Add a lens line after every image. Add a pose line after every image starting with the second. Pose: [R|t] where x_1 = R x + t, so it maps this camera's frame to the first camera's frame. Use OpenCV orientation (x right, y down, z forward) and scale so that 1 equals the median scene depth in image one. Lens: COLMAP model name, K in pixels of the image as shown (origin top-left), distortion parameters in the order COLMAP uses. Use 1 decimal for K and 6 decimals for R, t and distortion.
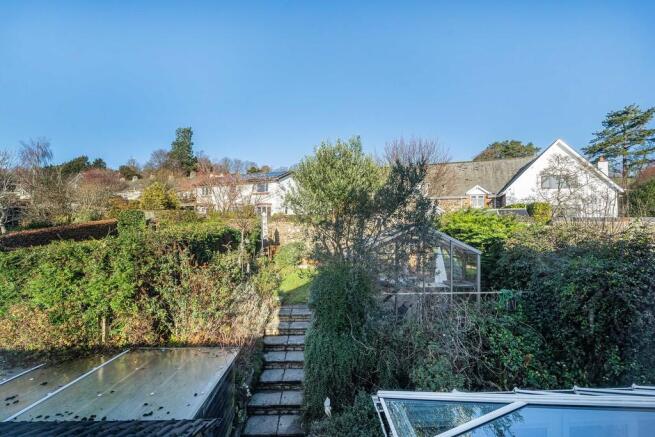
lens RADIAL K [[302.4, 0, 327.3], [0, 302.4, 217.0], [0, 0, 1]] dist [0.000290, -0.000025]
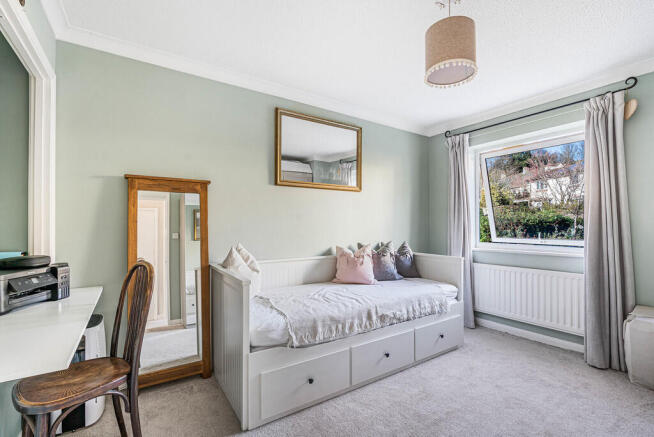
lens RADIAL K [[299.9, 0, 329.1], [0, 299.9, 221.7], [0, 0, 1]] dist [-0.002374, -0.000296]
pose [[0.536611, -0.016999, -0.843658, 0.050649], [0.033134, 0.999450, 0.000937, 0.010090], [0.843179, -0.028457, 0.536879, -0.108867]]
